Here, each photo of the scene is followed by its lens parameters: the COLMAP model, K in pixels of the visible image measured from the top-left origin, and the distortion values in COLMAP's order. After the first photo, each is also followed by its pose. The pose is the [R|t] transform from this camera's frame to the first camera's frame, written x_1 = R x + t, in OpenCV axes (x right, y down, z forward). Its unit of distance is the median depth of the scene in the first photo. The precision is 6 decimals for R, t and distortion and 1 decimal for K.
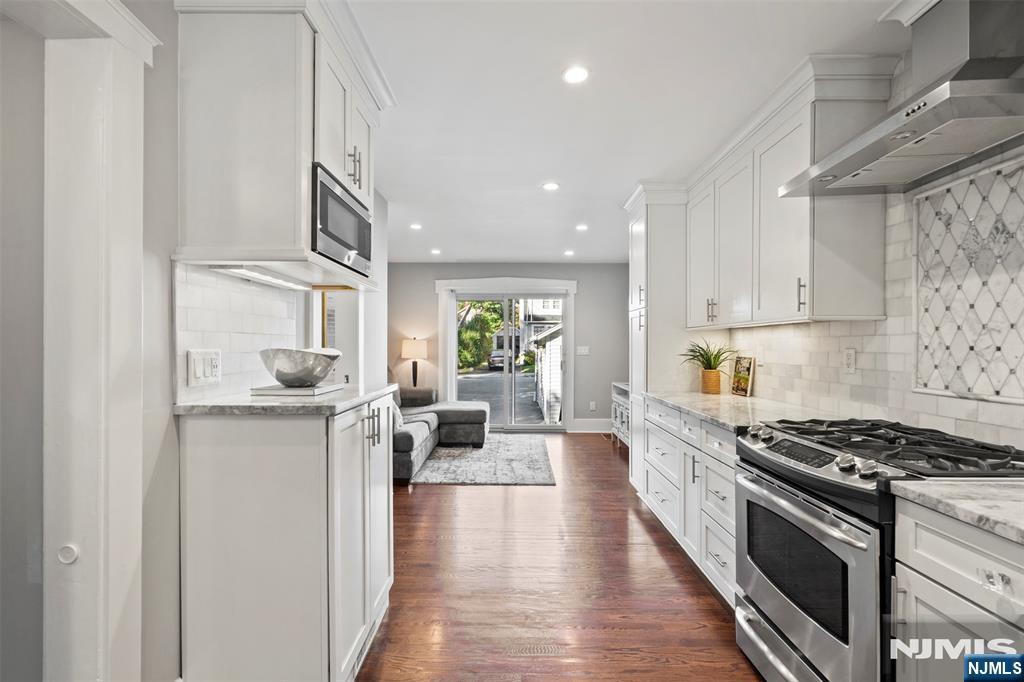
lens RADIAL K [[471.6, 0, 514.9], [0, 471.6, 351.5], [0, 0, 1]] dist [-0.002636, 0.000887]
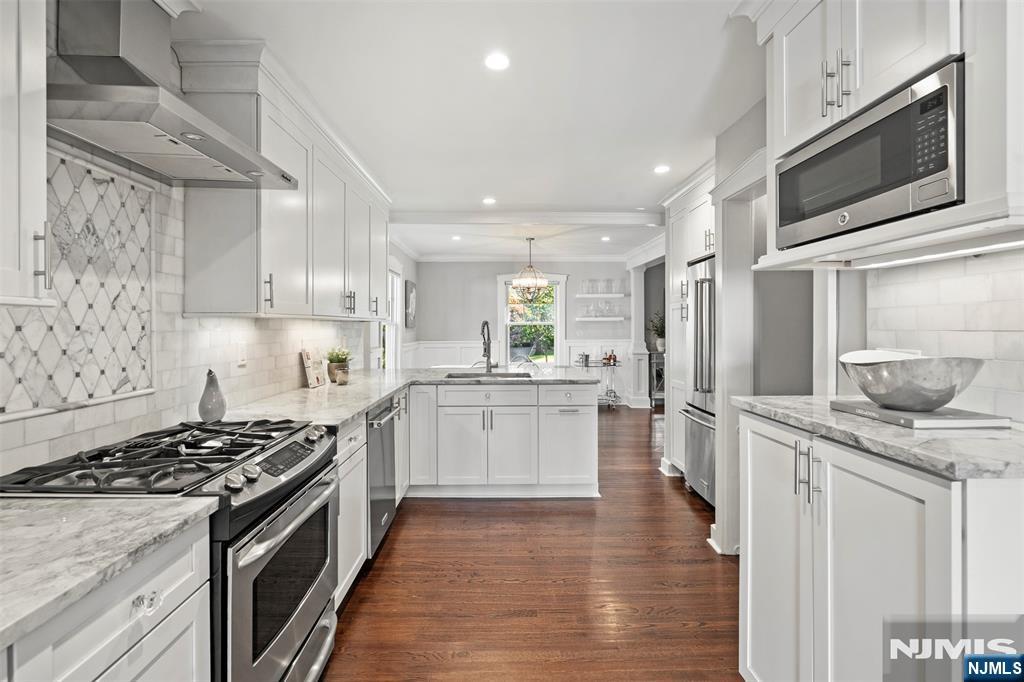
lens RADIAL K [[471.6, 0, 503.0], [0, 471.6, 326.4], [0, 0, 1]] dist [-0.002636, 0.000887]
pose [[-0.999963, -0.000494, -0.008635, 0.164487], [-0.000606, 0.999916, 0.012936, -0.067247], [0.008628, 0.012941, -0.999879, 1.892656]]
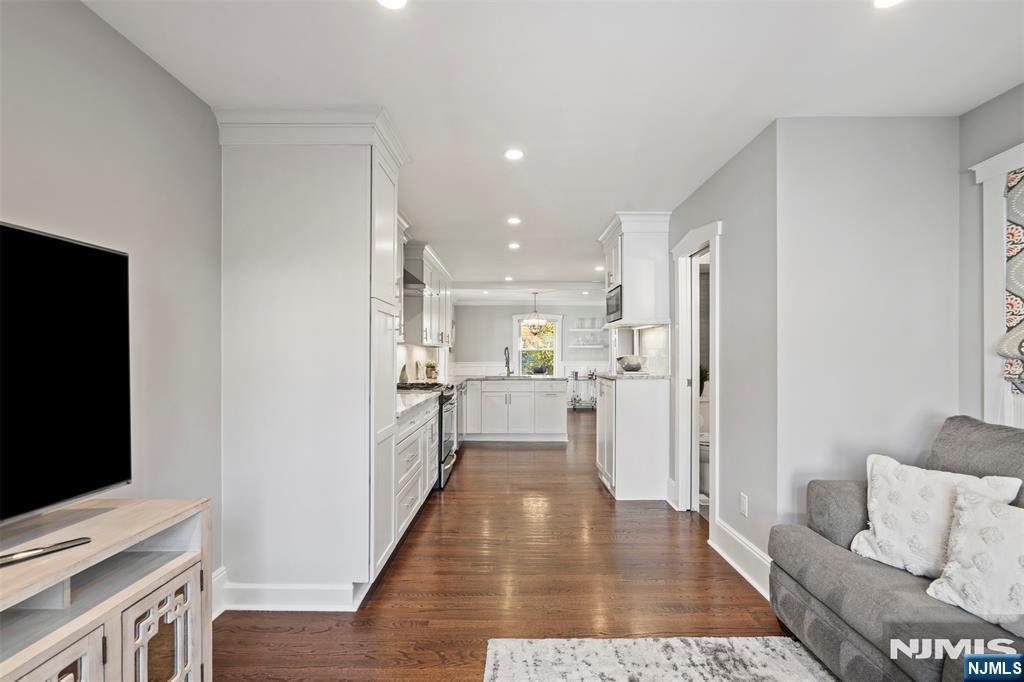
lens RADIAL K [[471.6, 0, 514.3], [0, 471.6, 349.7], [0, 0, 1]] dist [-0.002636, 0.000887]
pose [[-0.999995, -0.002756, -0.001517, 0.170695], [-0.002761, 0.999992, 0.002840, -0.050556], [0.001509, 0.002845, -0.999995, 3.876028]]
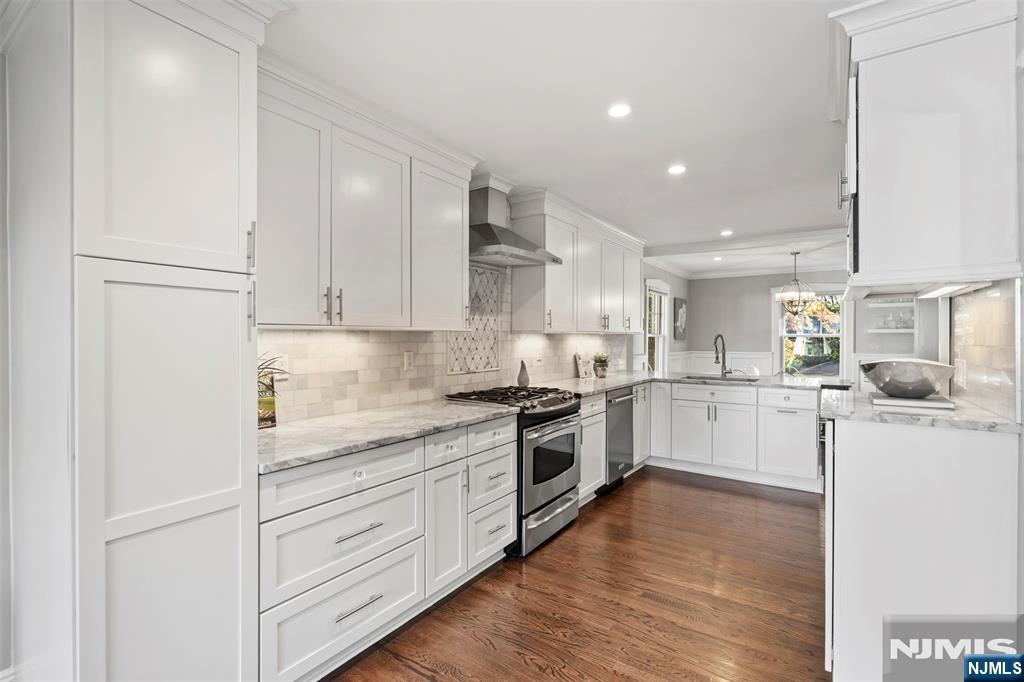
lens RADIAL K [[471.6, 0, 513.7], [0, 471.6, 337.6], [0, 0, 1]] dist [-0.002636, 0.000887]
pose [[-0.828108, -0.006260, 0.560533, -0.370062], [0.002086, 0.999896, 0.014247, -0.086966], [-0.560564, 0.012968, -0.828009, 2.639687]]
